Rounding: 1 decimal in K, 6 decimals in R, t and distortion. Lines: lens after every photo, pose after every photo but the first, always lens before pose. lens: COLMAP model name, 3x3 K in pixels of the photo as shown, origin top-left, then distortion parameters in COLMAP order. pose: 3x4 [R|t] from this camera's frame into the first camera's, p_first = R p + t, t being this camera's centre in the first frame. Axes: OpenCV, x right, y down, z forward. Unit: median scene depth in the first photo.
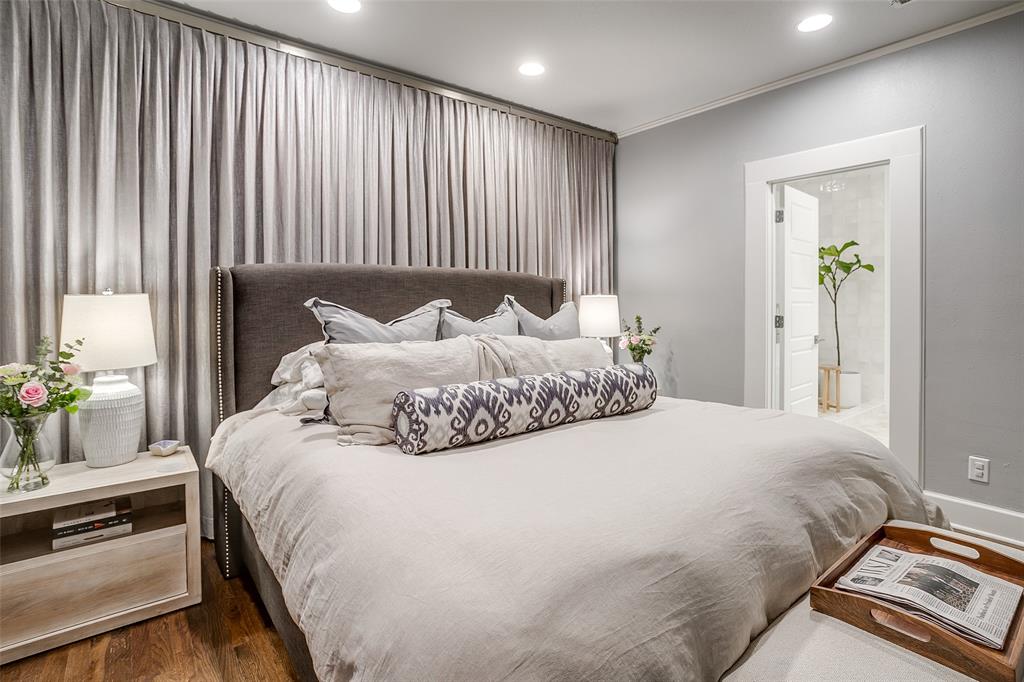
lens RADIAL K [[512.9, 0, 533.4], [0, 512.9, 302.6], [0, 0, 1]] dist [0.011459, 0.000016]
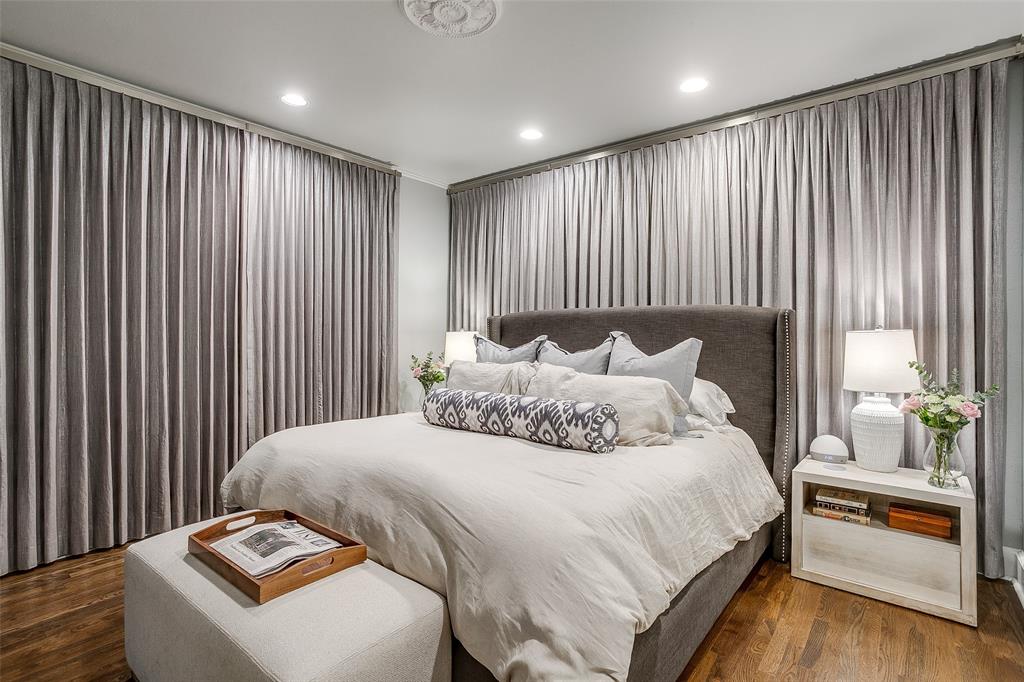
lens RADIAL K [[492.2, 0, 513.3], [0, 492.2, 333.1], [0, 0, 1]] dist [-0.049226, 0.000131]
pose [[0.199180, 0.002622, -0.979959, 1.094677], [-0.002265, 0.999995, 0.002215, -0.013090], [0.979960, 0.001778, 0.199185, 0.693606]]
